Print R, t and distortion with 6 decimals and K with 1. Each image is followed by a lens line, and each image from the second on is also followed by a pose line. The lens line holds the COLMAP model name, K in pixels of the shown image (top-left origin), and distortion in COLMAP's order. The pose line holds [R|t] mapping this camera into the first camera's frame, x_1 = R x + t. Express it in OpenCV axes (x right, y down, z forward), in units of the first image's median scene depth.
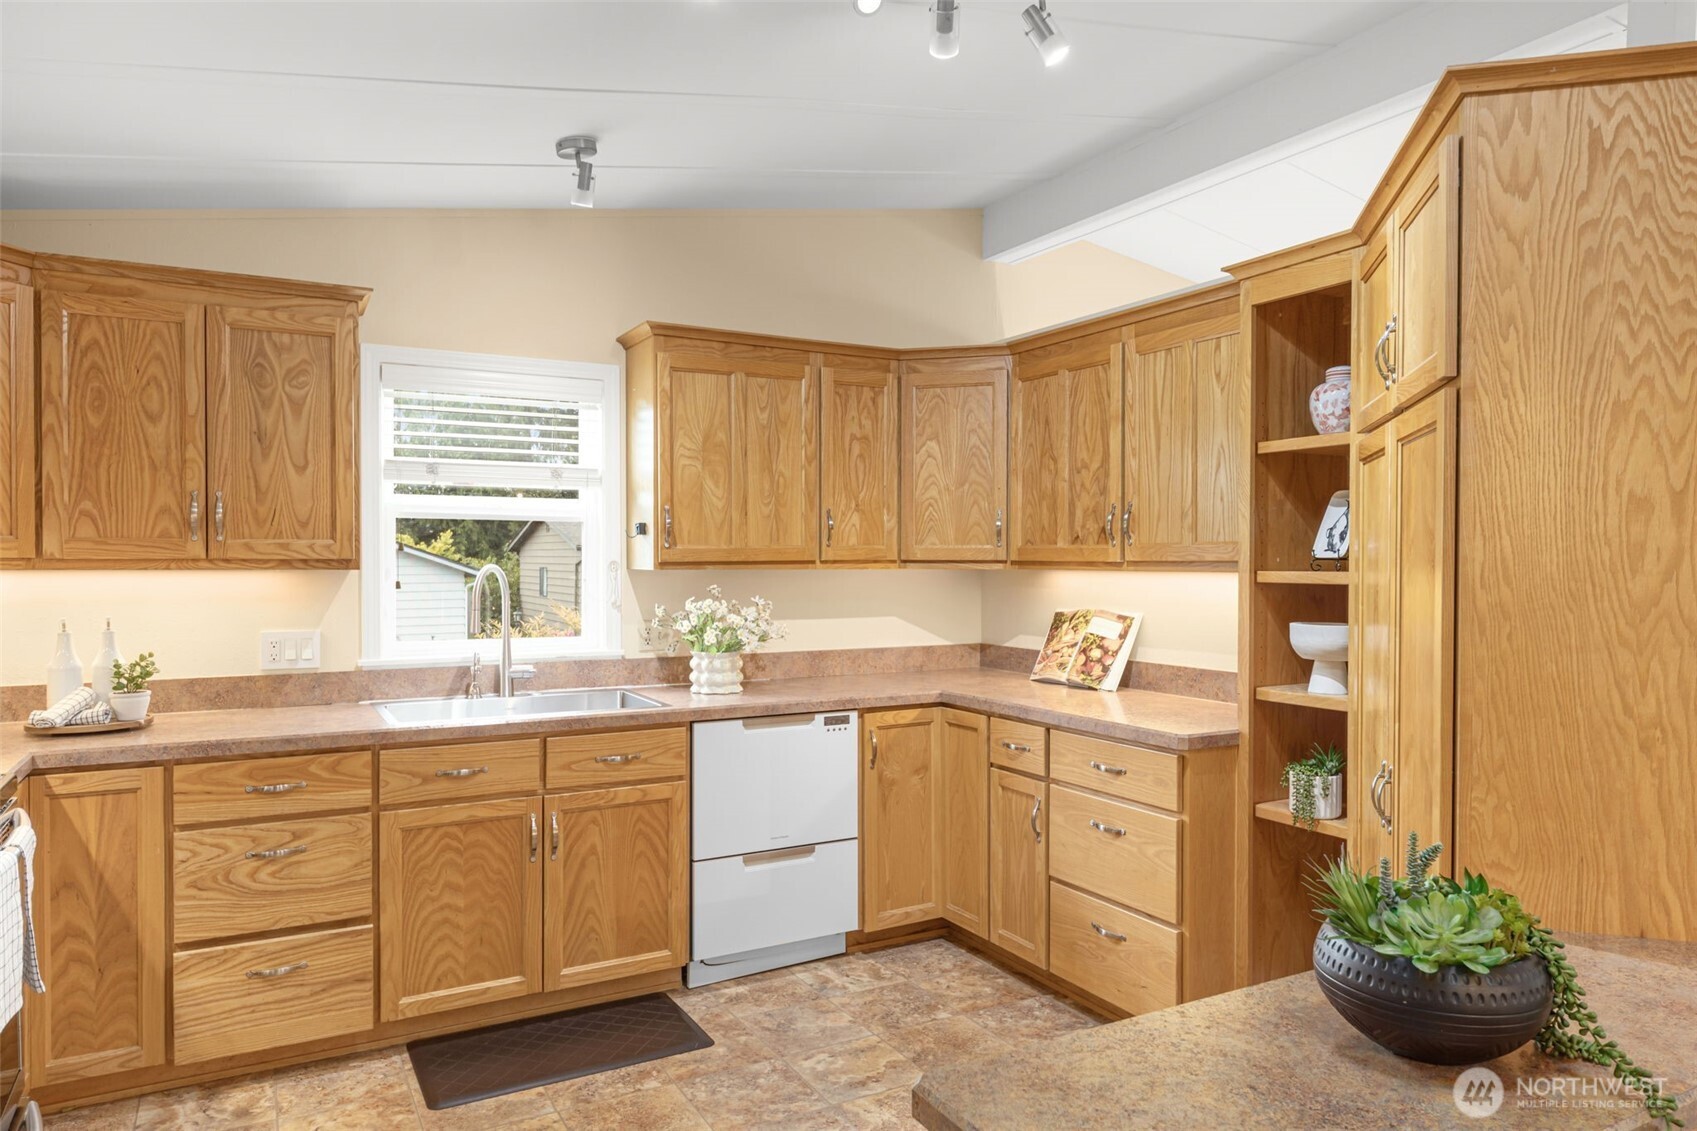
lens RADIAL K [[1070.1, 0, 848.5], [0, 1070.1, 565.5], [0, 0, 1]] dist [0.004350, -0.000722]
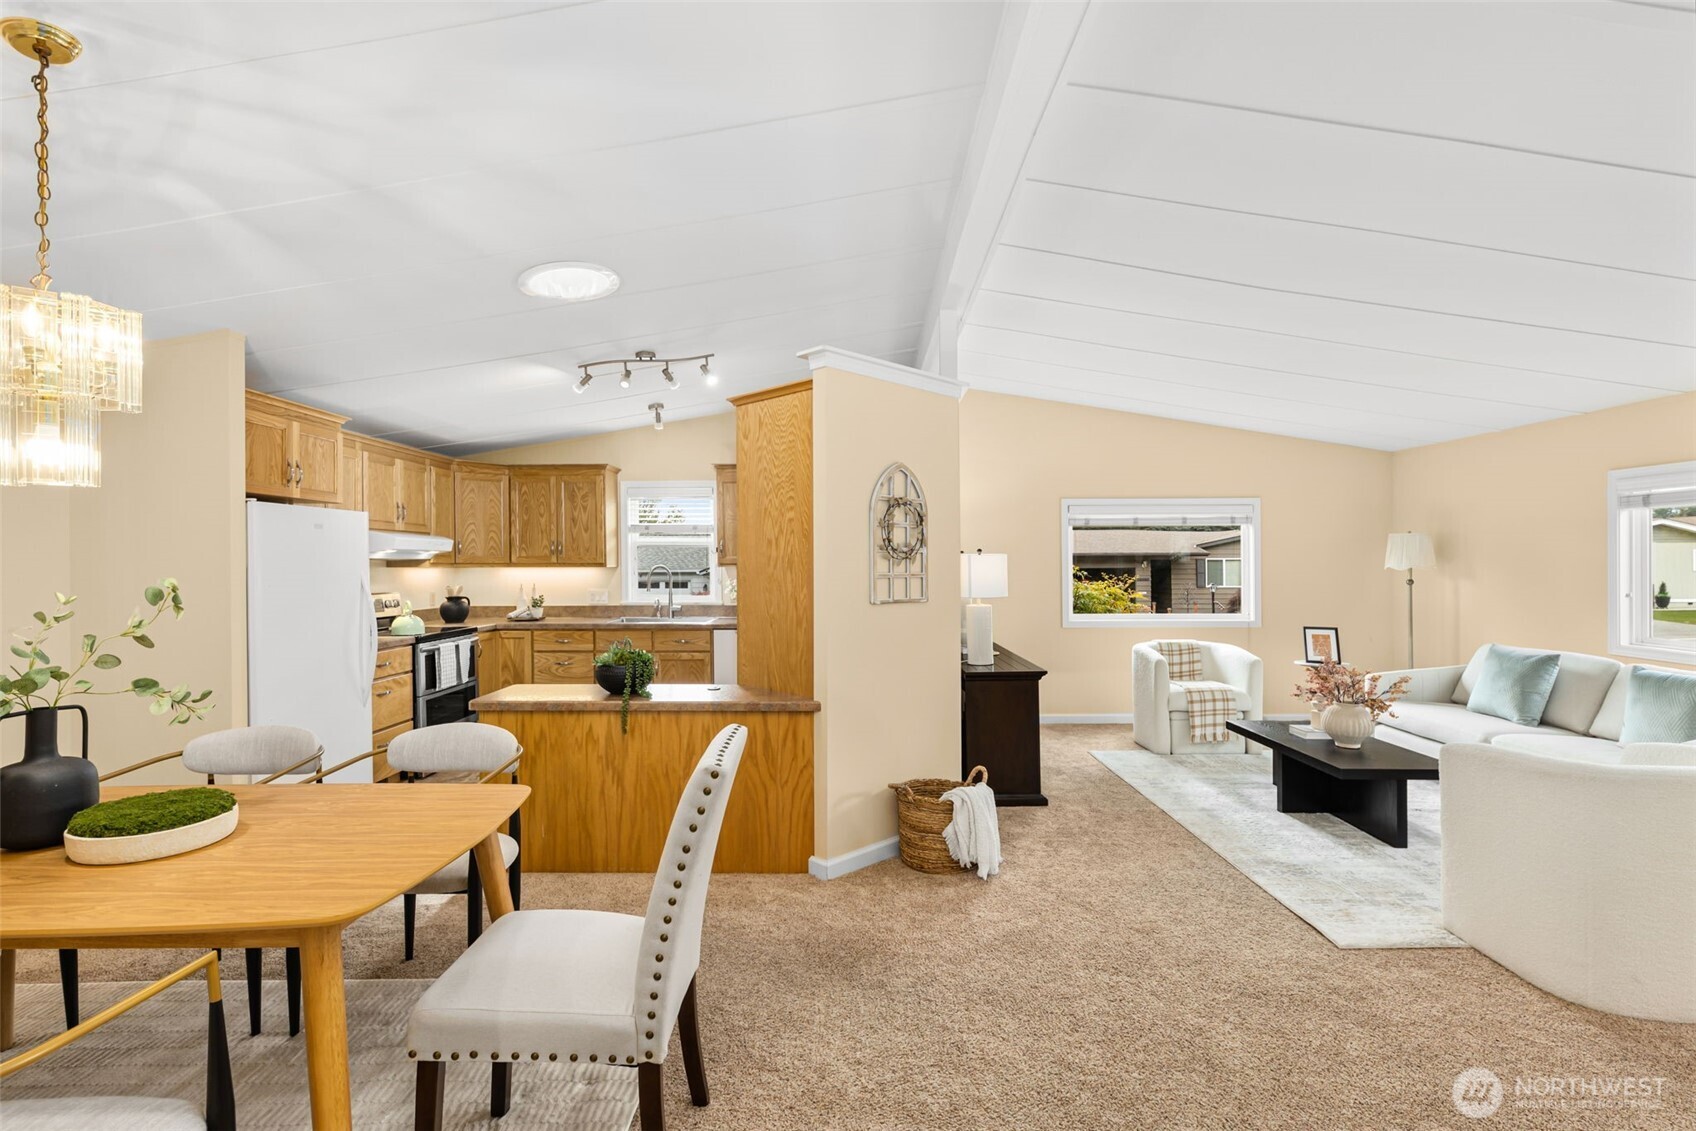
lens RADIAL K [[778.8, 0, 849.9], [0, 778.8, 560.8], [0, 0, 1]] dist [-0.000718, -0.001528]
pose [[0.870542, -0.005315, -0.492066, 1.012839], [0.000945, 0.999958, -0.009130, 0.006824], [0.492094, 0.007482, 0.870510, -0.398167]]
